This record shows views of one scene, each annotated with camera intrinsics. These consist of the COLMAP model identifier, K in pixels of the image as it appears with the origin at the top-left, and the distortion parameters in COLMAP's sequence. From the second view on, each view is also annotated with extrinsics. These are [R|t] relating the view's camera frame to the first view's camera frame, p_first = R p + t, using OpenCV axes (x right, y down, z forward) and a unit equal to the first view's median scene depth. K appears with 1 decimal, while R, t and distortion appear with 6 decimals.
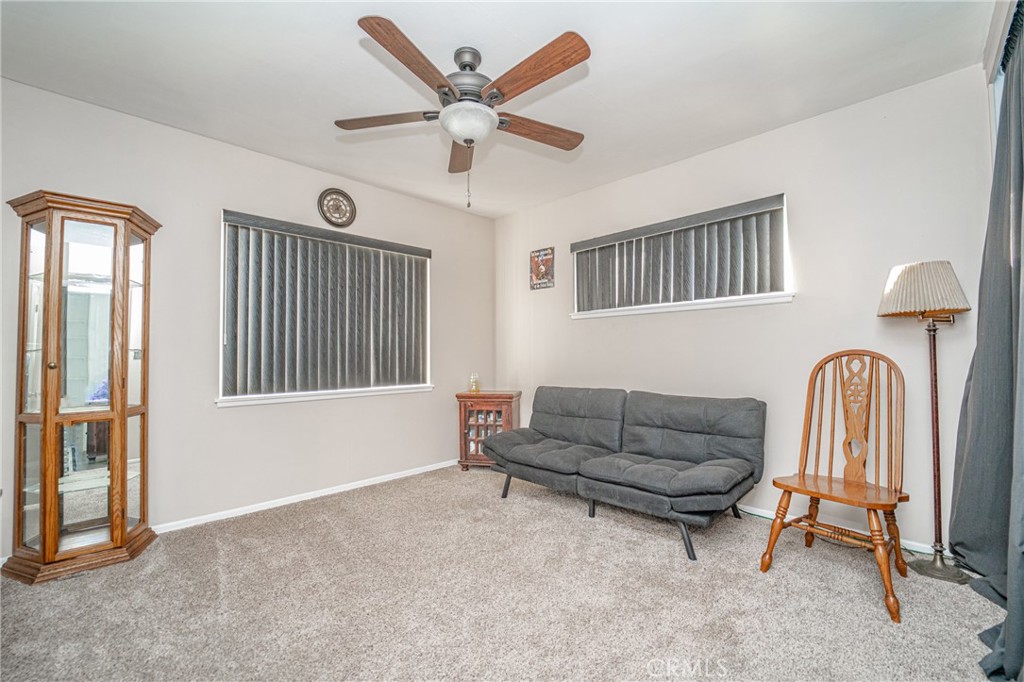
lens RADIAL K [[429.9, 0, 513.9], [0, 429.9, 349.8], [0, 0, 1]] dist [0.006639, 0.000597]
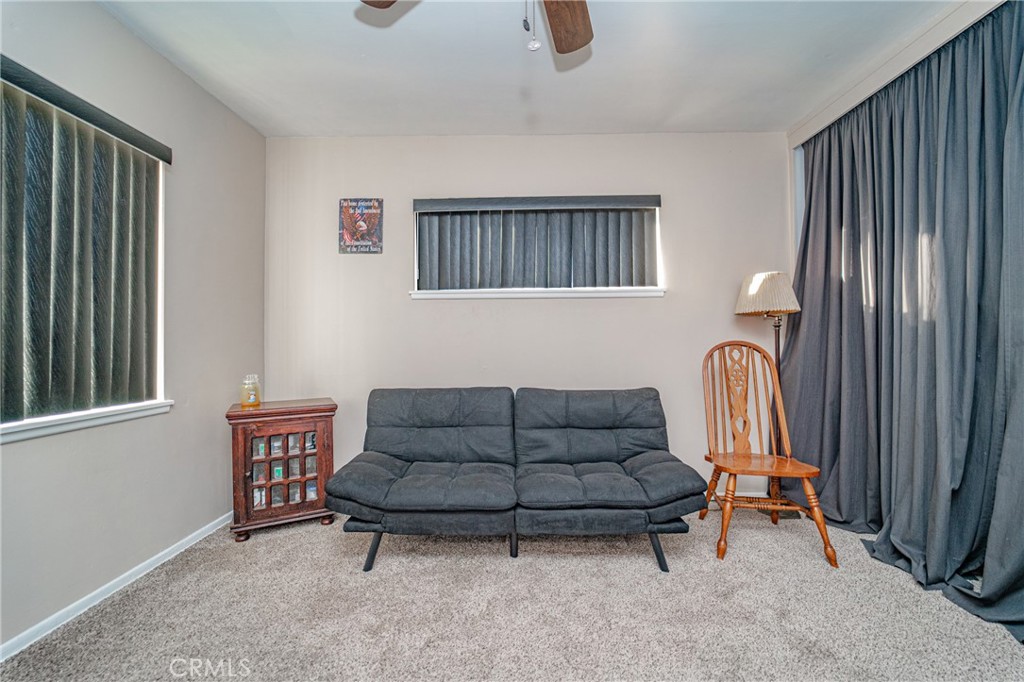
lens RADIAL K [[412.7, 0, 511.3], [0, 412.7, 344.0], [0, 0, 1]] dist [-0.005838, -0.000584]
pose [[0.726944, 0.006517, 0.686666, -0.260030], [-0.008883, 0.999961, -0.000087, 0.008597], [-0.686639, -0.006037, 0.726973, 0.375271]]
